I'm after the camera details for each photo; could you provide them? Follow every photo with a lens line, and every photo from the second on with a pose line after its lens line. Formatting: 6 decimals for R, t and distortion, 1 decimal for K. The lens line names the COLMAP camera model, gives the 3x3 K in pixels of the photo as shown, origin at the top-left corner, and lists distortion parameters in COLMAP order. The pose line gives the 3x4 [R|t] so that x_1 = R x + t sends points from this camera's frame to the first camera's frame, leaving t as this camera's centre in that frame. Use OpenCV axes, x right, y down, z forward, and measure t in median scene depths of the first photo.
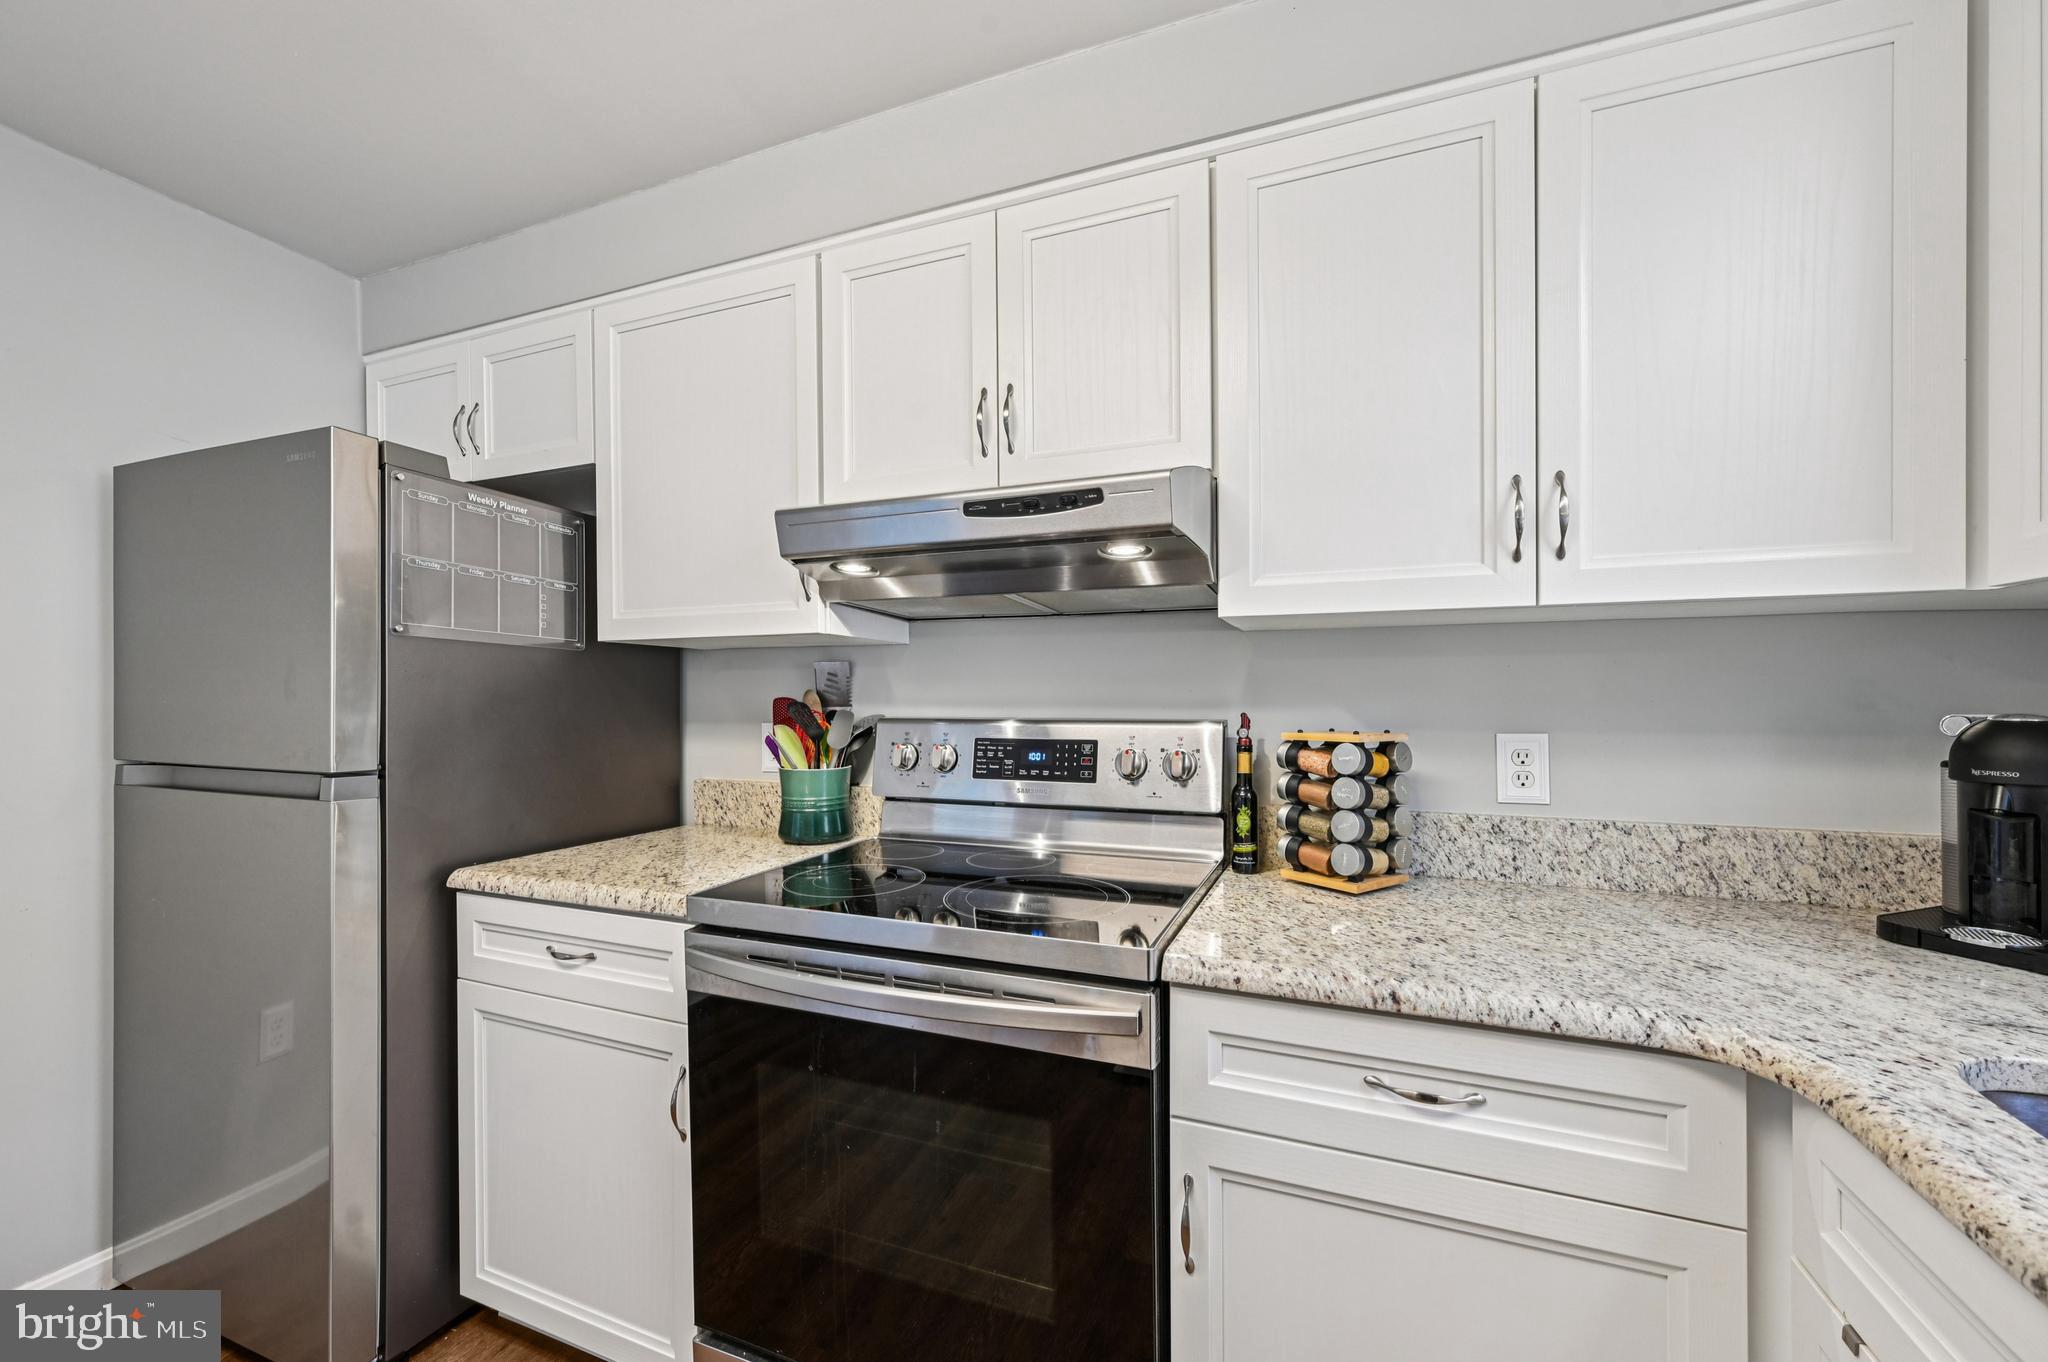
lens RADIAL K [[829.9, 0, 1023.9], [0, 829.9, 695.8], [0, 0, 1]] dist [0.003337, 0.000221]
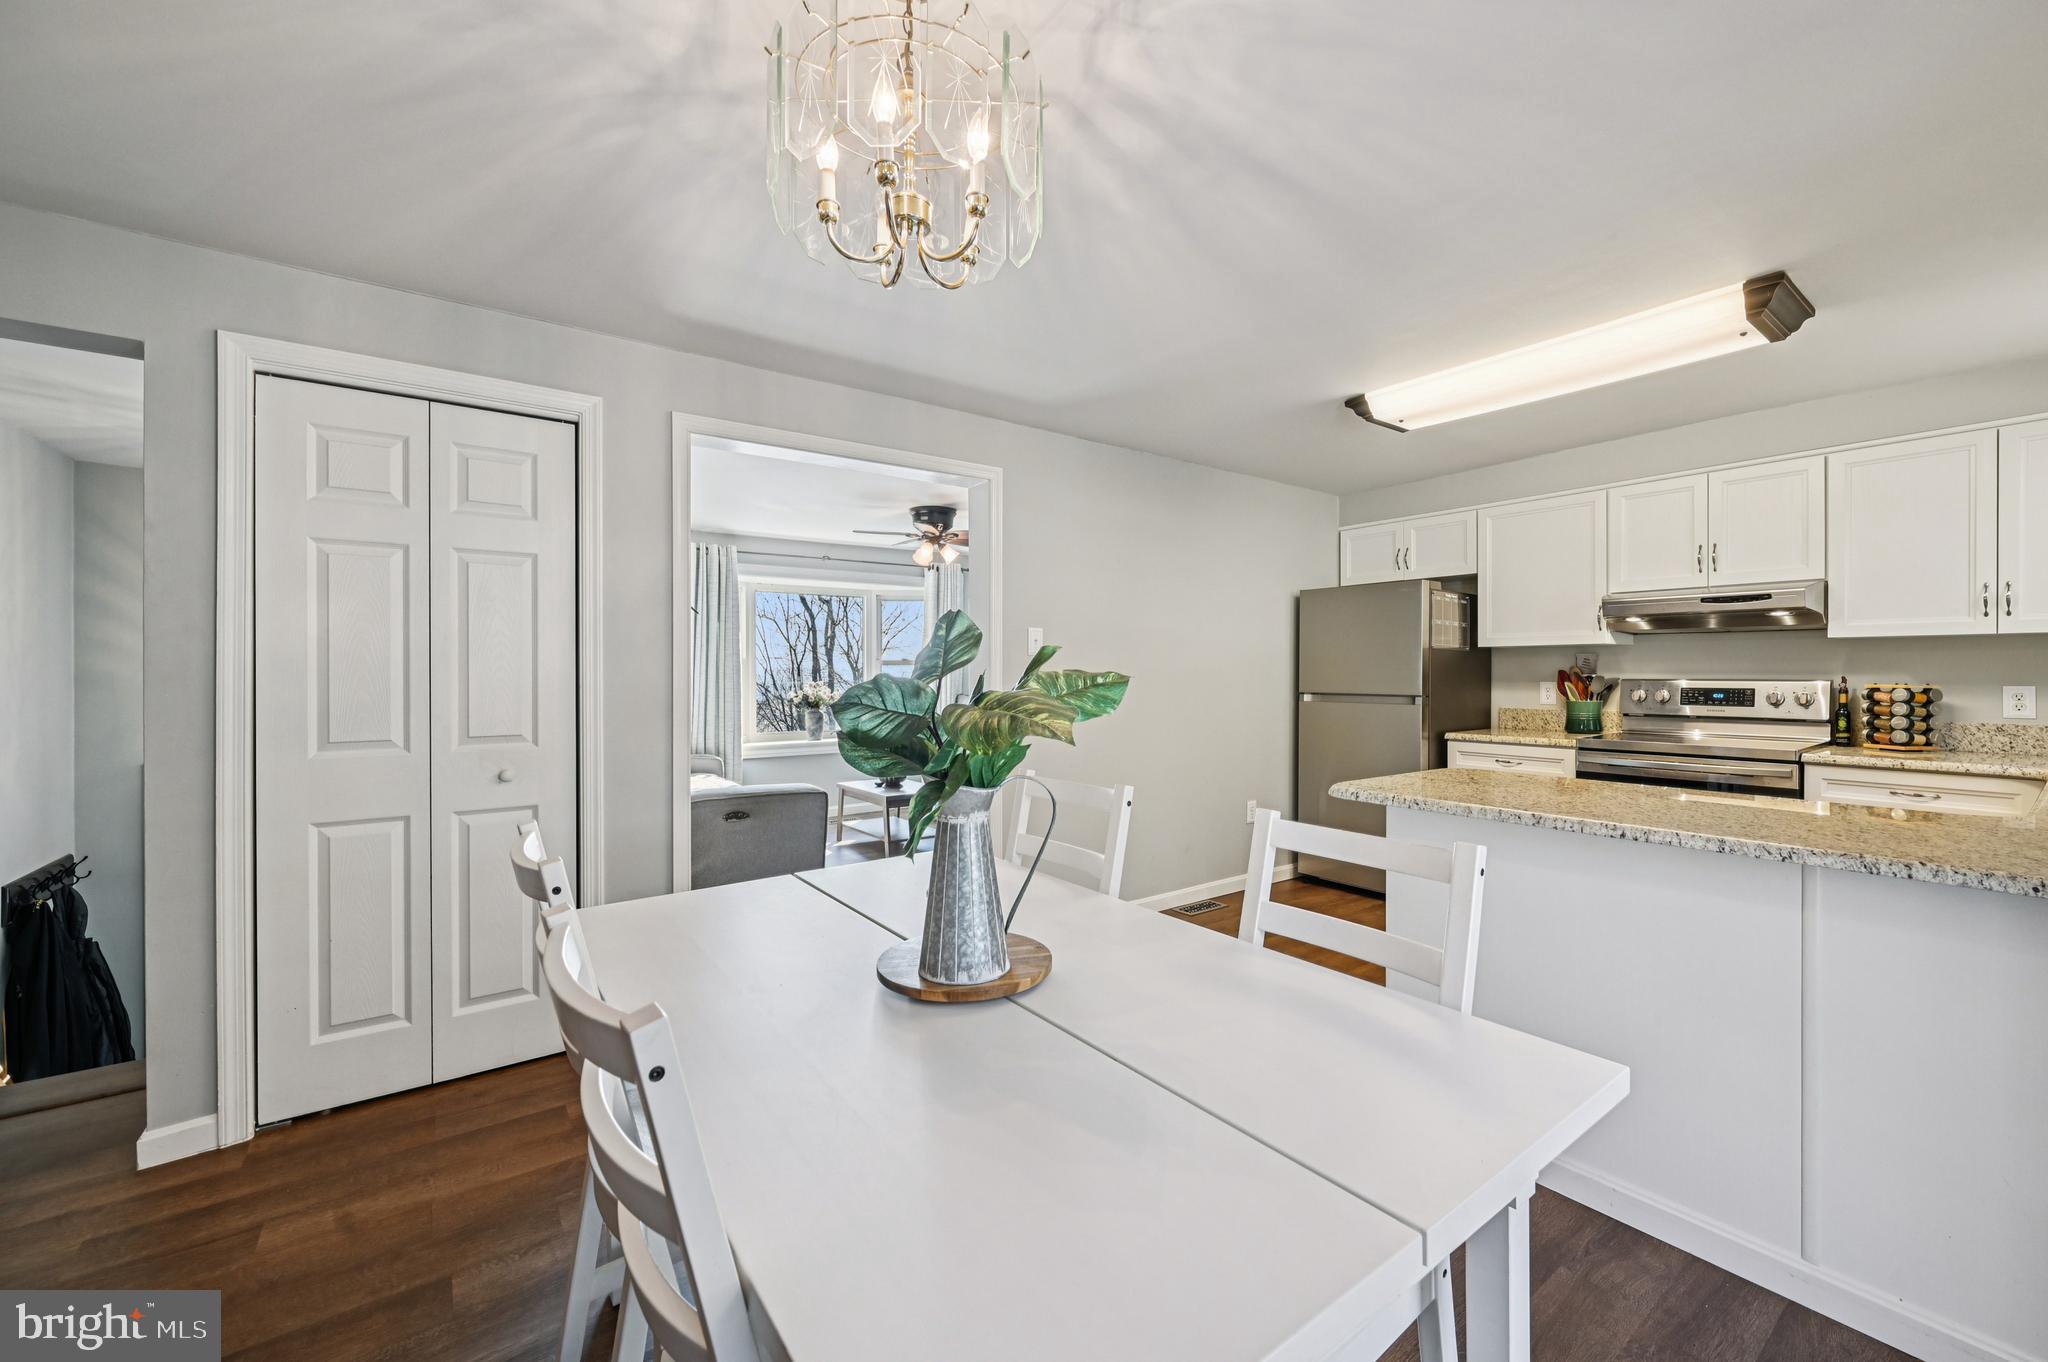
lens RADIAL K [[812.0, 0, 1030.2], [0, 812.0, 677.6], [0, 0, 1]] dist [0.000874, -0.000262]
pose [[0.851872, 0.004405, -0.523732, -0.478002], [0.001324, 0.999943, 0.010564, -0.002508], [0.523749, -0.009693, 0.851818, -2.114031]]
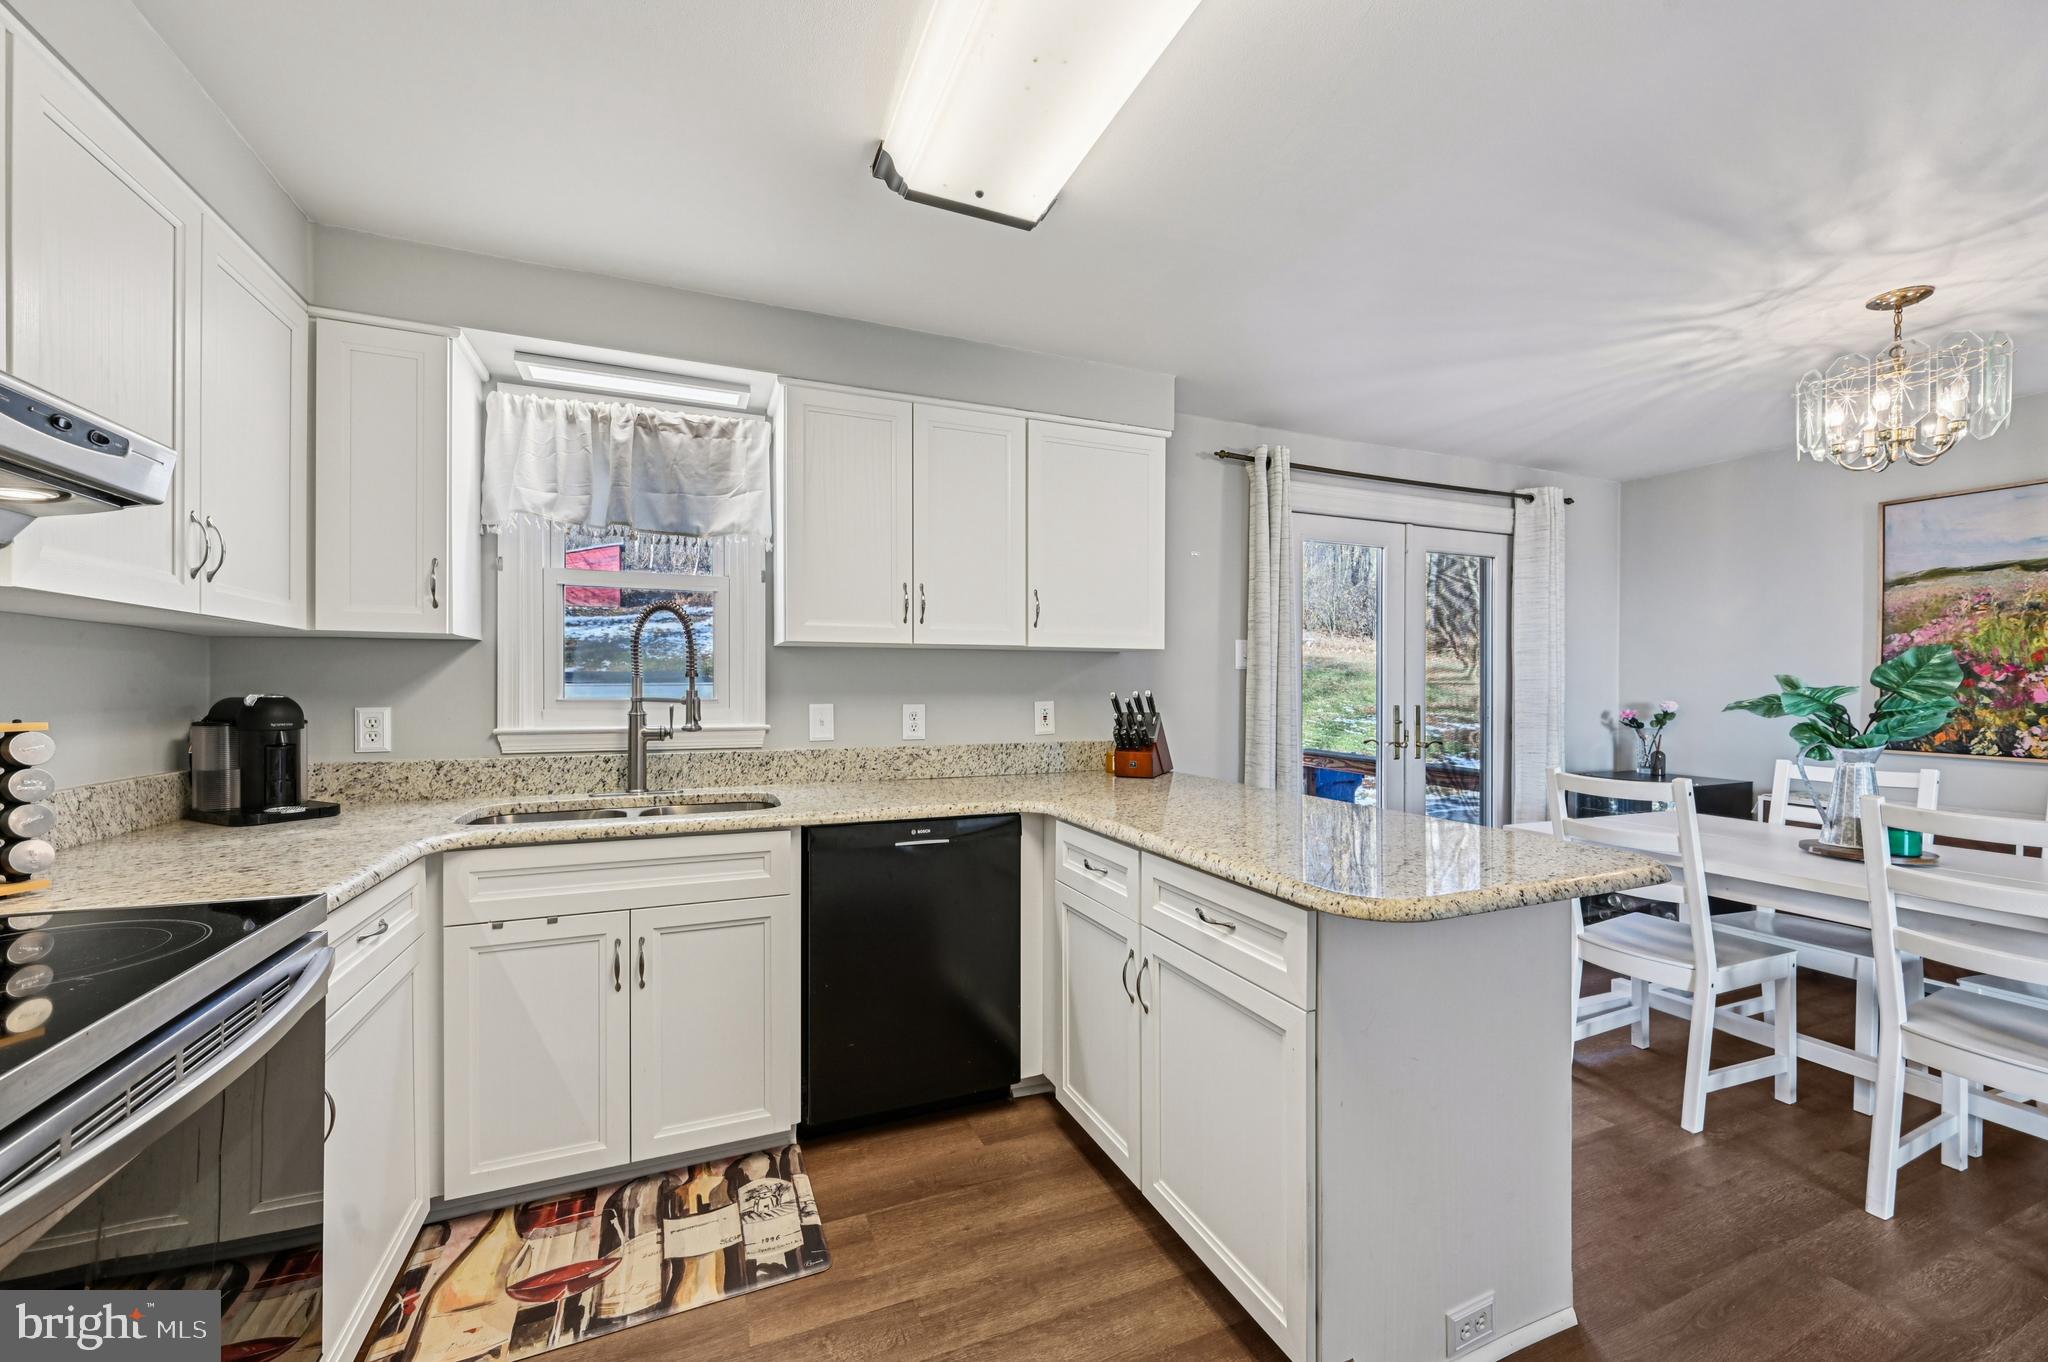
lens RADIAL K [[810.8, 0, 1027.8], [0, 810.8, 694.9], [0, 0, 1]] dist [0.001286, 0.000637]
pose [[-0.705369, -0.005608, 0.708818, -0.955570], [-0.000783, 0.999974, 0.007133, 0.005684], [-0.708840, 0.004476, -0.705355, 0.760423]]
